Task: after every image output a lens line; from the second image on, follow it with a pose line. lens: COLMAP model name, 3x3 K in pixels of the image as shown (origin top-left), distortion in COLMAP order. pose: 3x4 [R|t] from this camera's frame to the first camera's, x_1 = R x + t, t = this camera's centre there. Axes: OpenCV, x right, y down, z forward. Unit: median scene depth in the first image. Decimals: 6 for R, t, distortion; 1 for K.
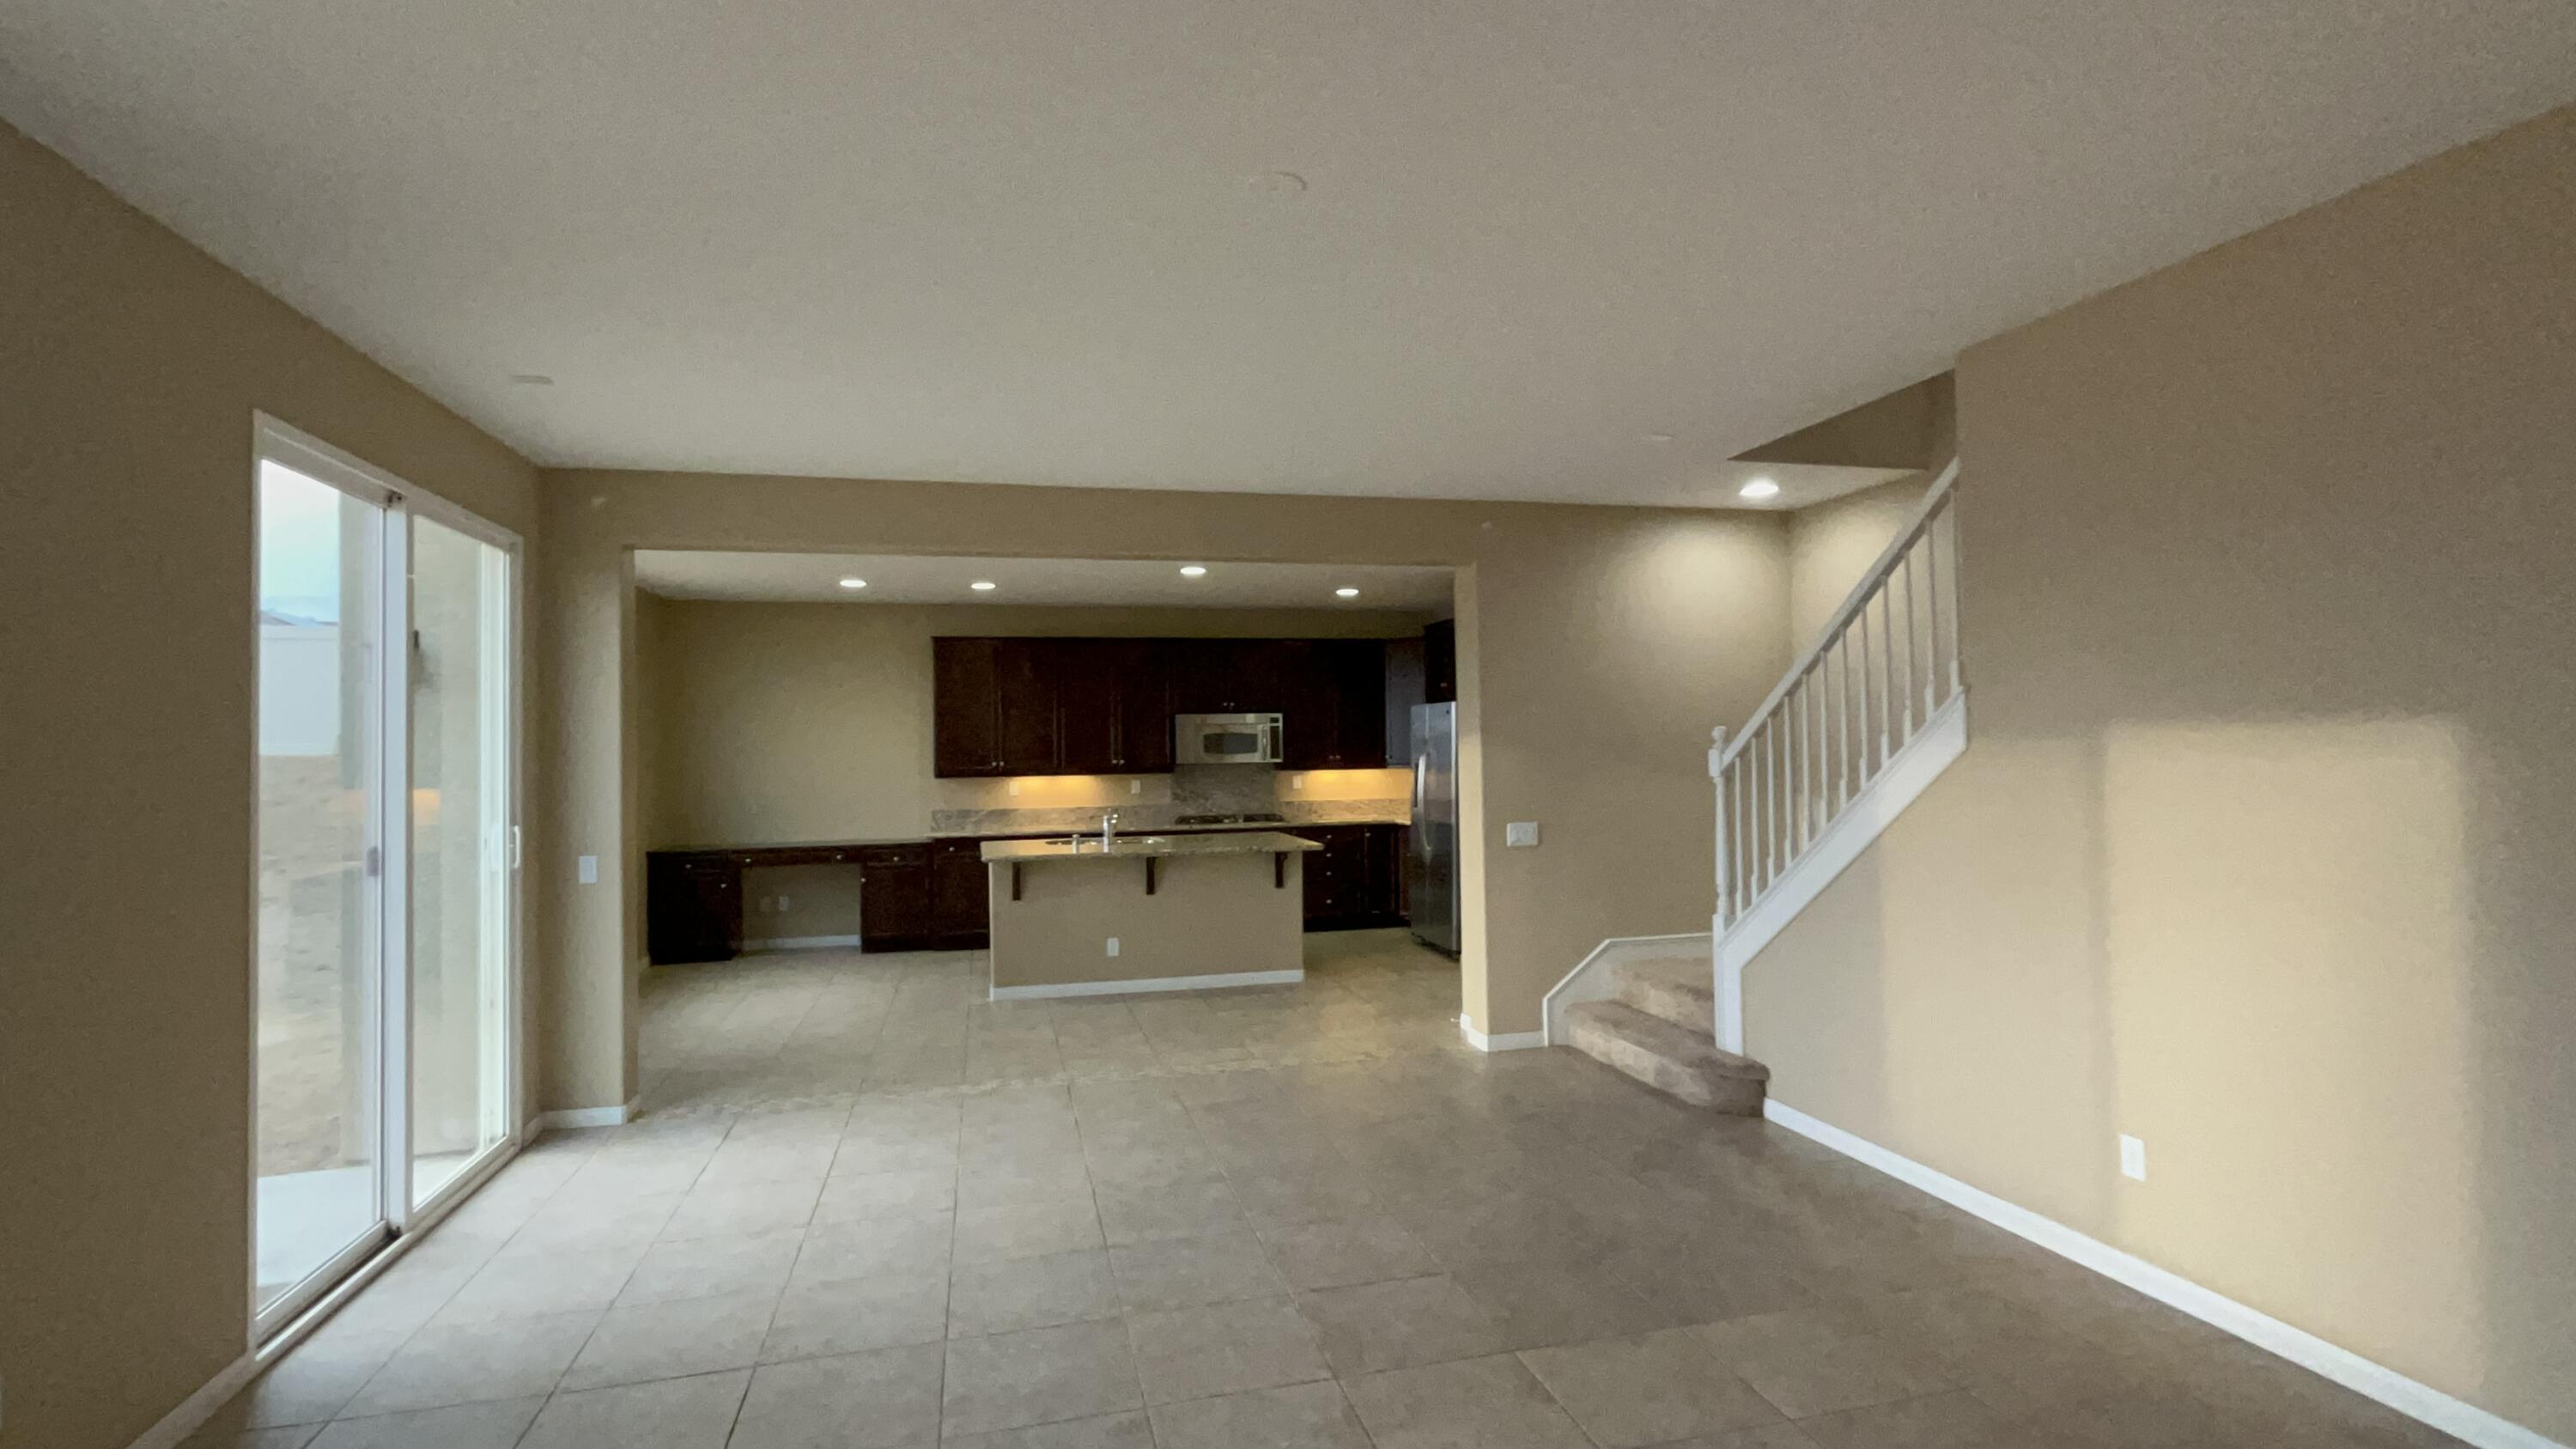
lens RADIAL K [[1200.4, 0, 1276.8], [0, 1200.4, 718.3], [0, 0, 1]] dist [-0.000515, -0.000139]
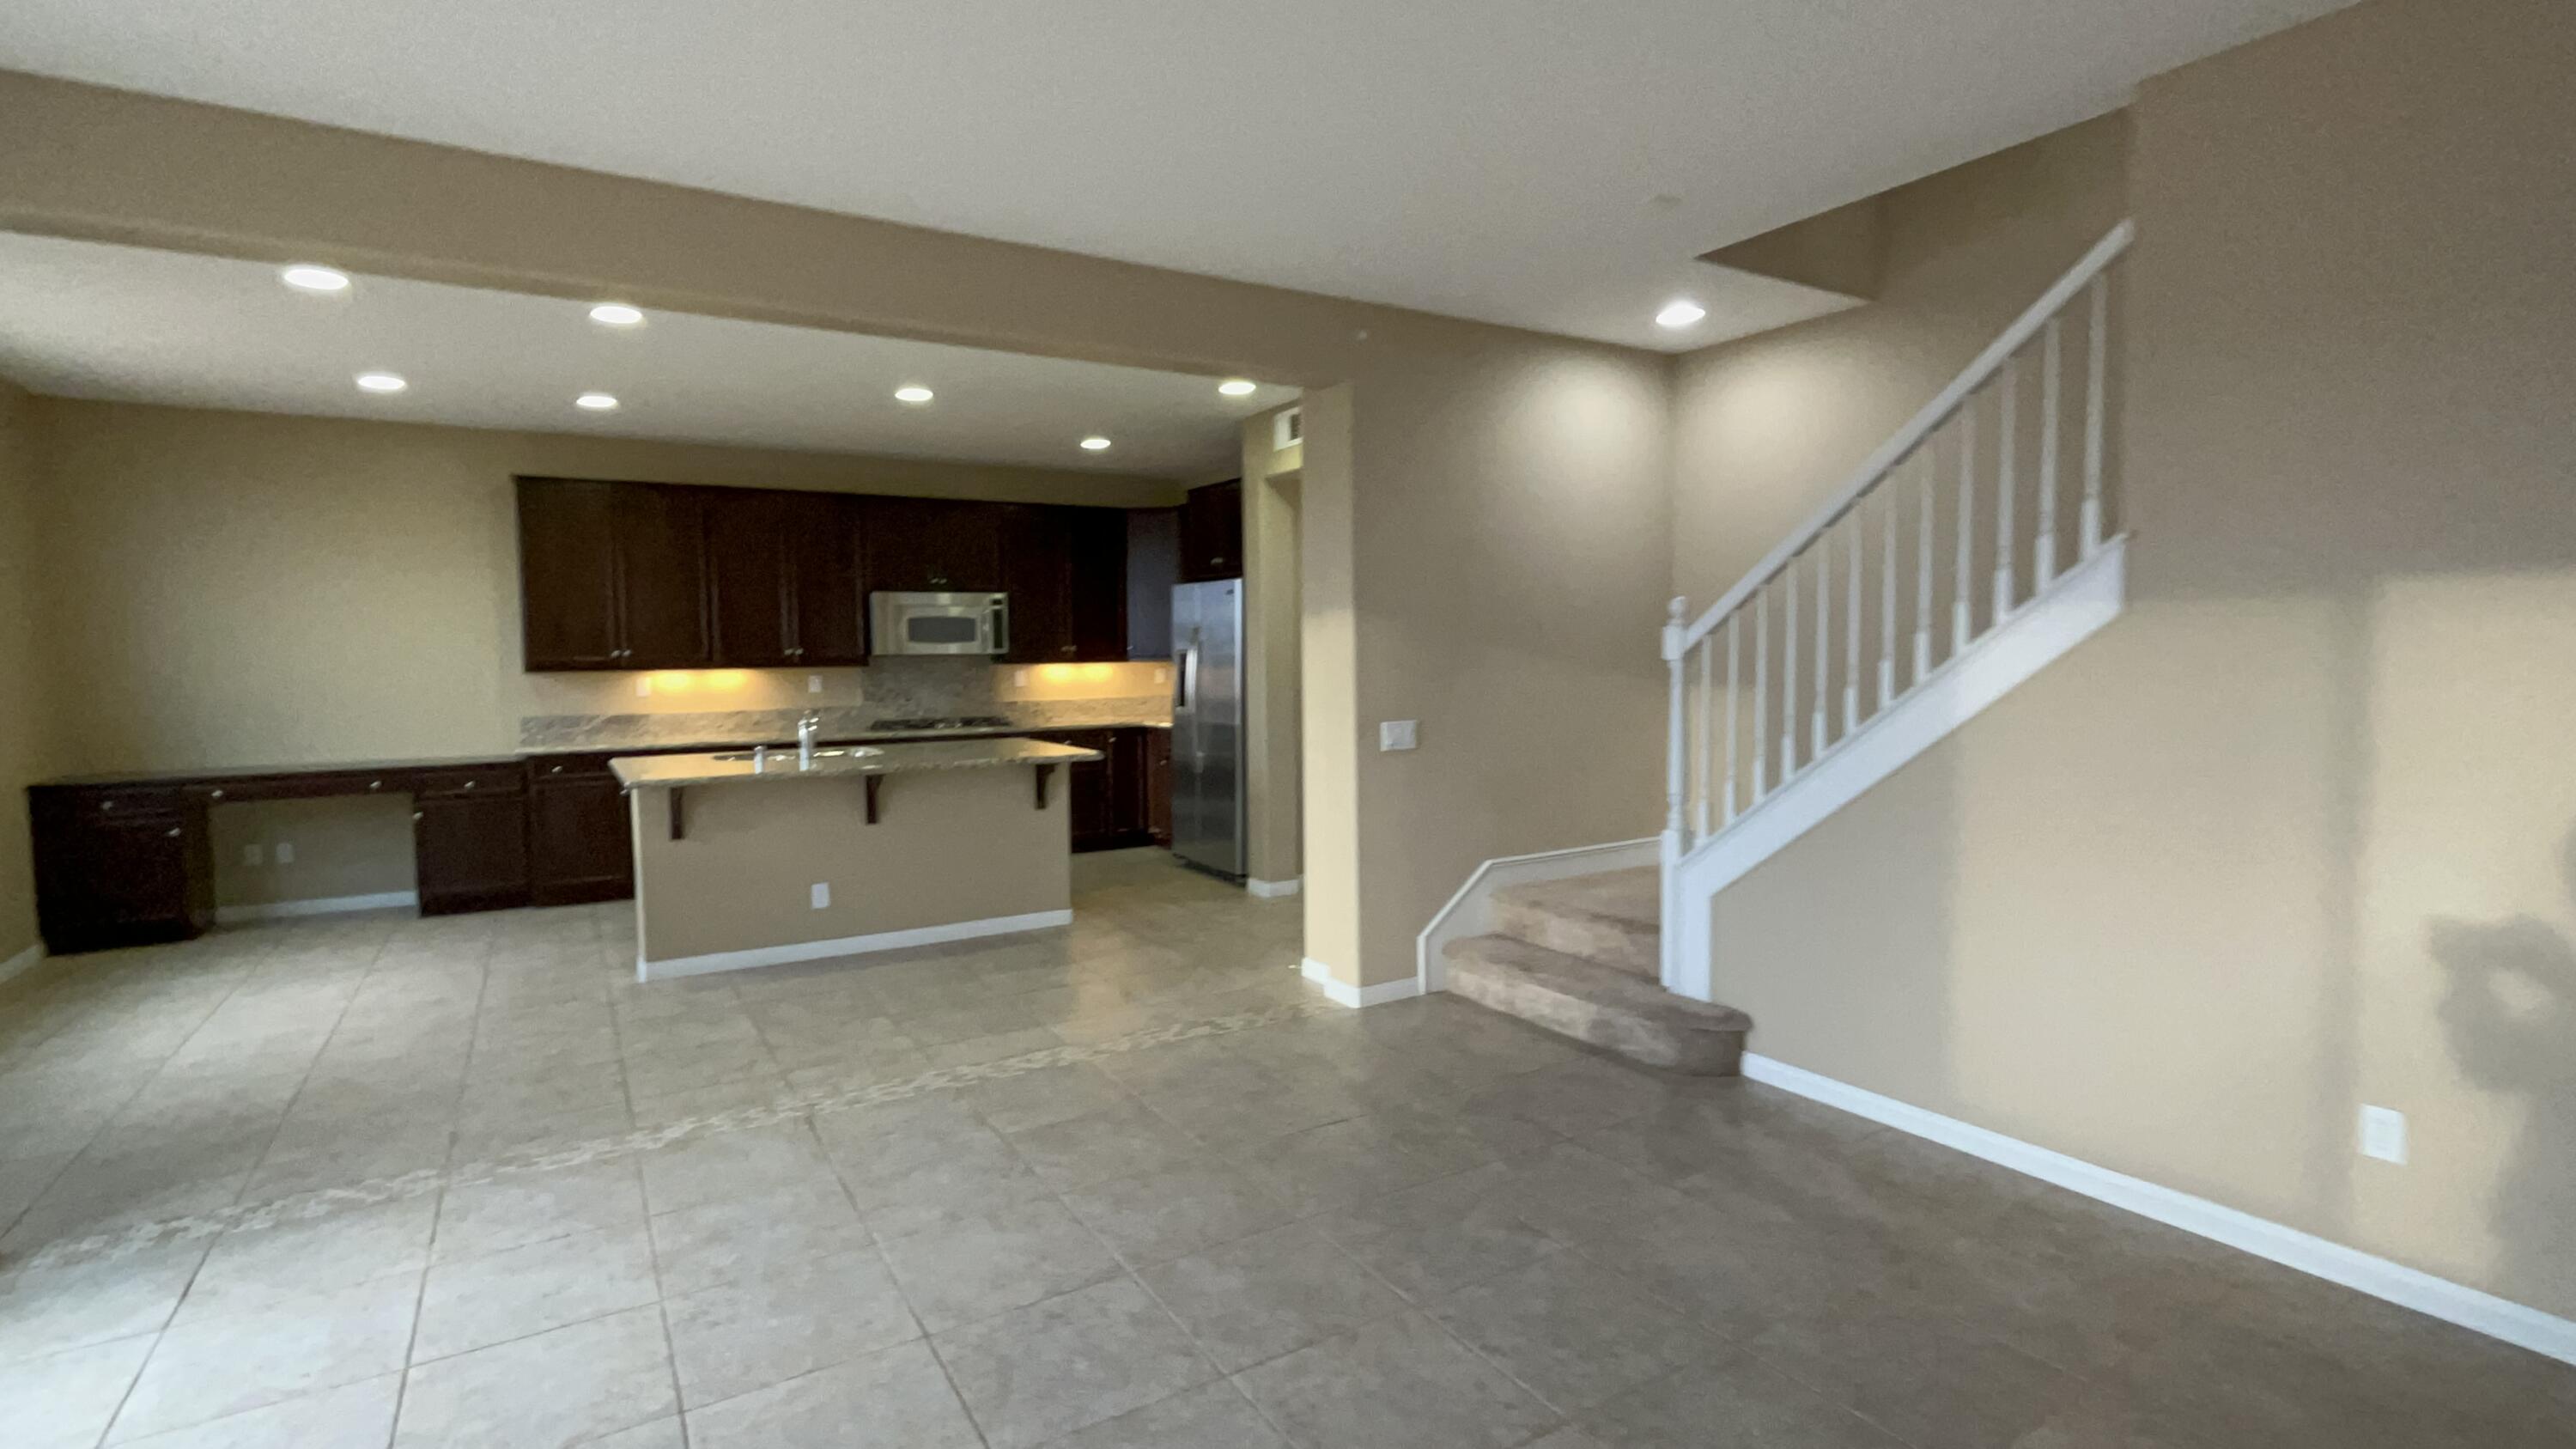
lens RADIAL K [[1200.4, 0, 1276.8], [0, 1200.4, 718.3], [0, 0, 1]] dist [-0.000515, -0.000139]
pose [[0.953459, -0.012042, 0.301283, -0.088771], [-0.012098, 0.996870, 0.078131, 0.019151], [-0.301281, -0.078139, 0.950328, 0.214823]]
